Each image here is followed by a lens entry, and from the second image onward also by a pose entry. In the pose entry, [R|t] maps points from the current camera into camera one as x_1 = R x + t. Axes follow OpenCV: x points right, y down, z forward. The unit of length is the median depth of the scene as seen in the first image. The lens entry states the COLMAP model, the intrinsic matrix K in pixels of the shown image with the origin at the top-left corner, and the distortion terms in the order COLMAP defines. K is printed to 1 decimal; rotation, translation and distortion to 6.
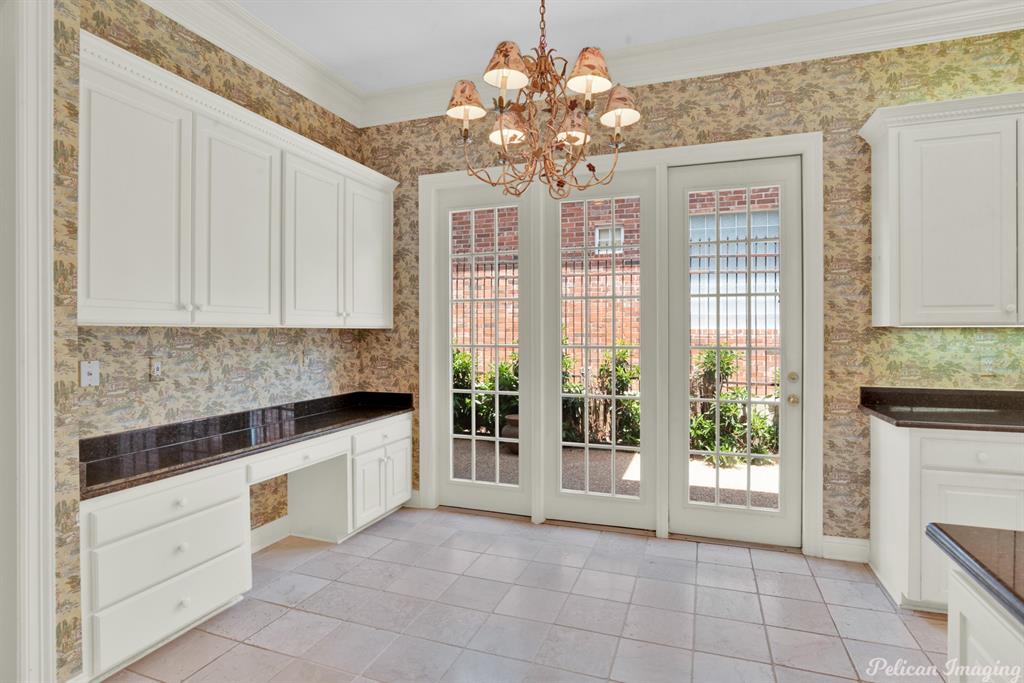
lens RADIAL K [[533.0, 0, 512.5], [0, 533.0, 331.6], [0, 0, 1]] dist [-0.001015, -0.000085]
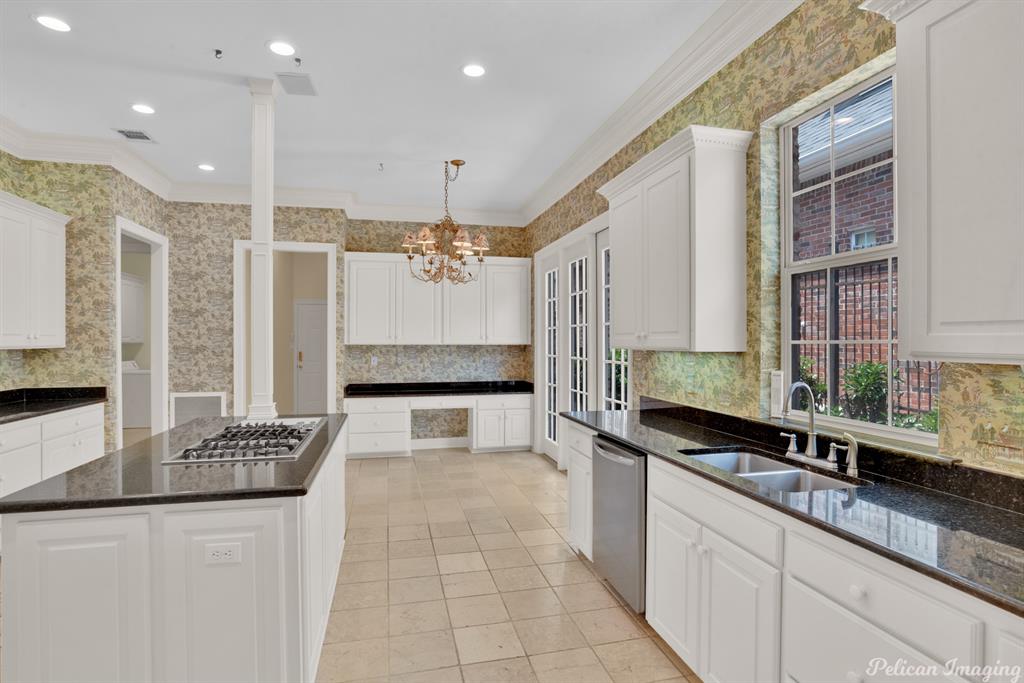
lens RADIAL K [[523.6, 0, 512.0], [0, 523.6, 341.5], [0, 0, 1]] dist [-0.051577, -0.000018]
pose [[0.546116, 0.004067, -0.837699, 1.468020], [-0.000412, 0.999989, 0.004586, -0.029545], [0.837709, -0.002159, 0.546112, 0.064131]]
